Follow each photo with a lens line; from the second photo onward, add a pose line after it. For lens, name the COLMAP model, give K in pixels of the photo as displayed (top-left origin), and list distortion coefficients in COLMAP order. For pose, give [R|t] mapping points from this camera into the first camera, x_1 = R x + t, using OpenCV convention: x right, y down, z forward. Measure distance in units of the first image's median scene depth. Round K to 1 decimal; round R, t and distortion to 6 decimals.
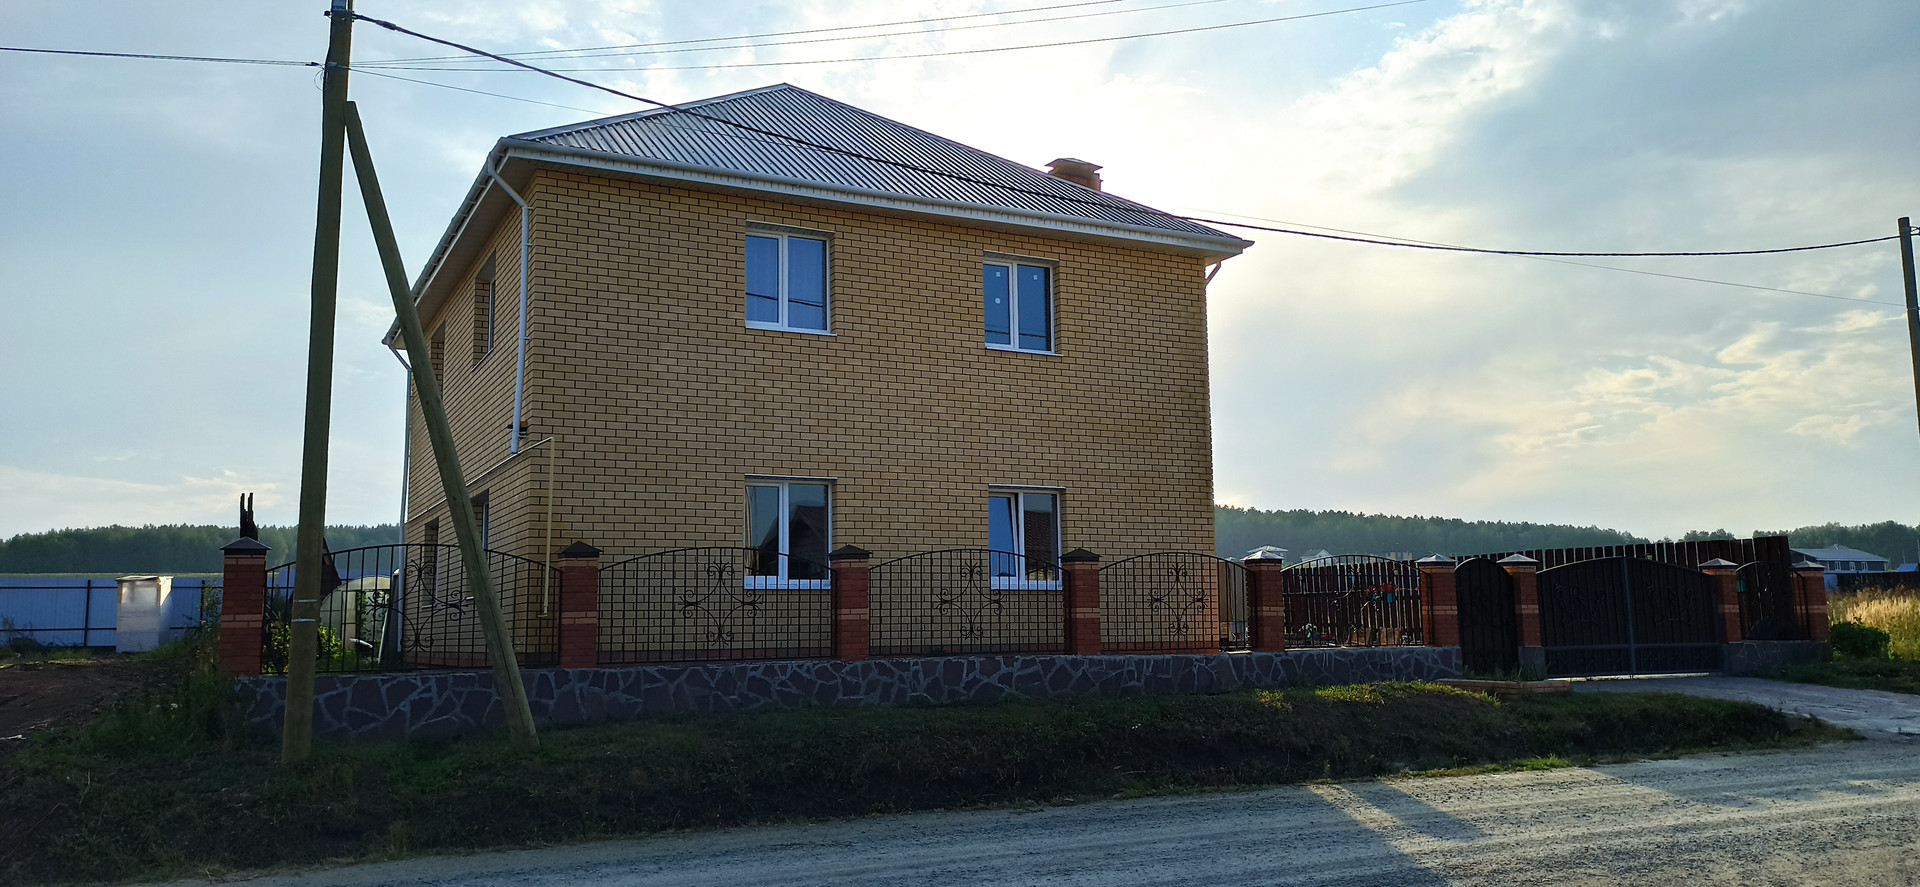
lens RADIAL K [[1439.1, 0, 959.5], [0, 1439.1, 441.6], [0, 0, 1]] dist [0.057816, -0.059060]
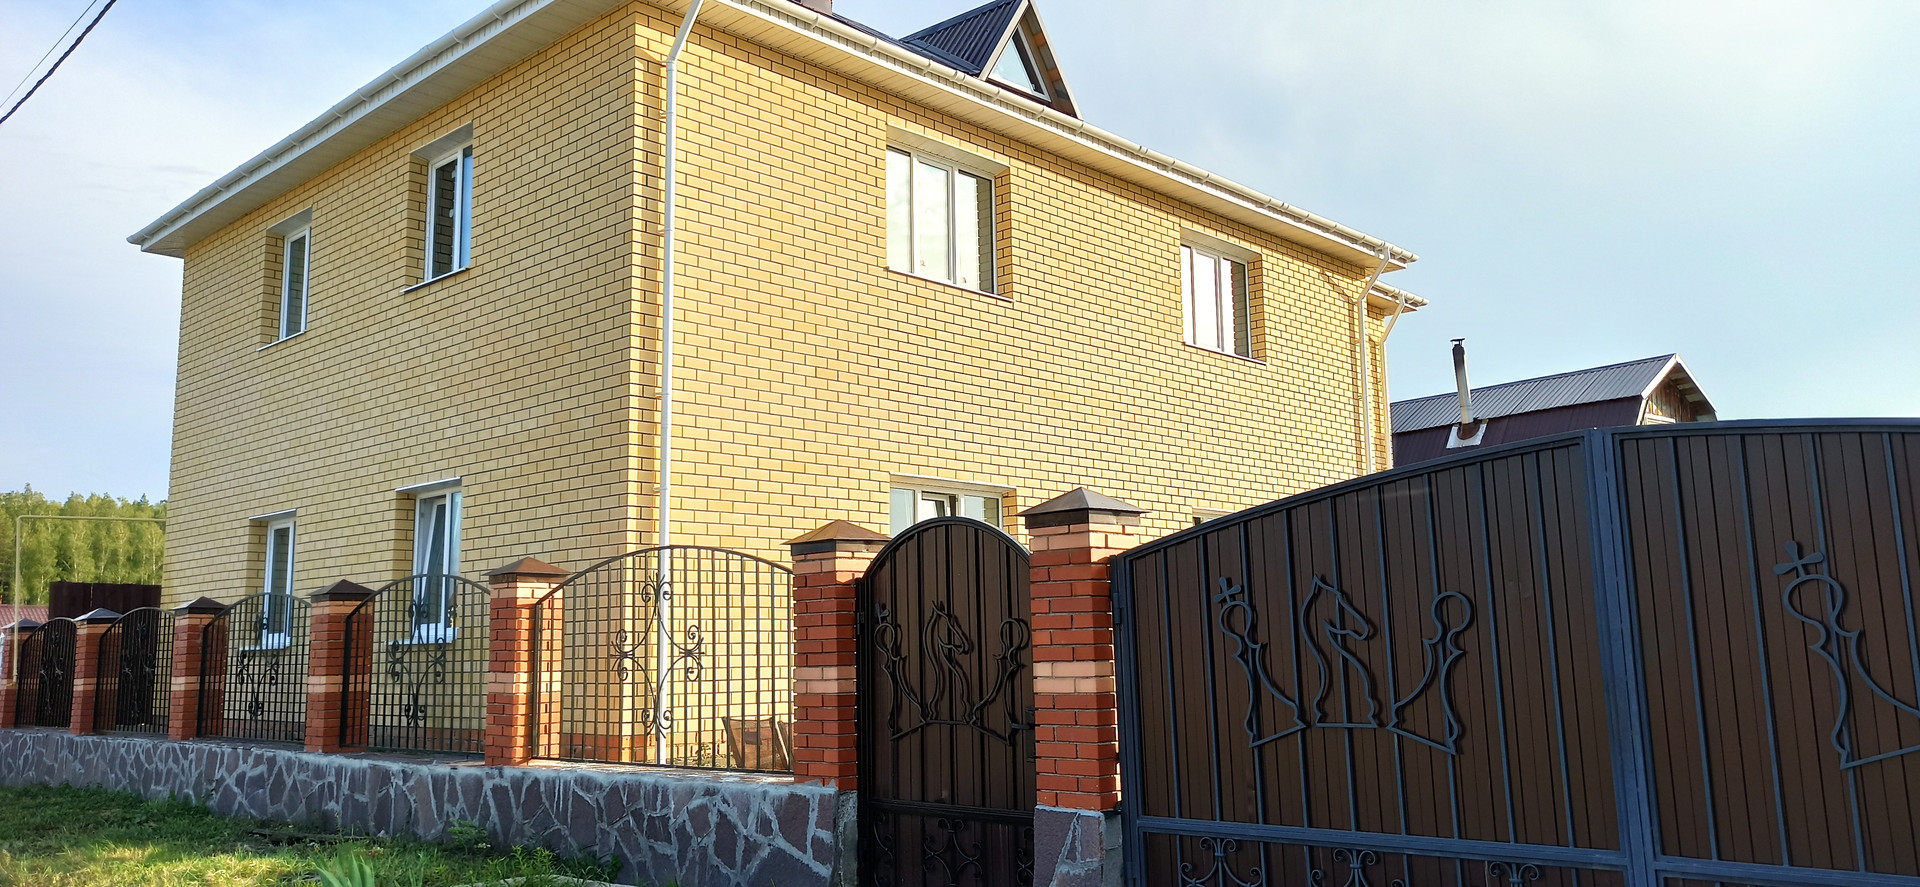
lens RADIAL K [[1439.1, 0, 955.2], [0, 1439.1, 420.6], [0, 0, 1]] dist [0.057816, -0.059060]
pose [[0.325187, -0.147007, -0.934153, 0.748225], [0.130977, 0.985324, -0.109465, 0.106895], [0.936535, -0.086756, 0.339669, 1.009568]]
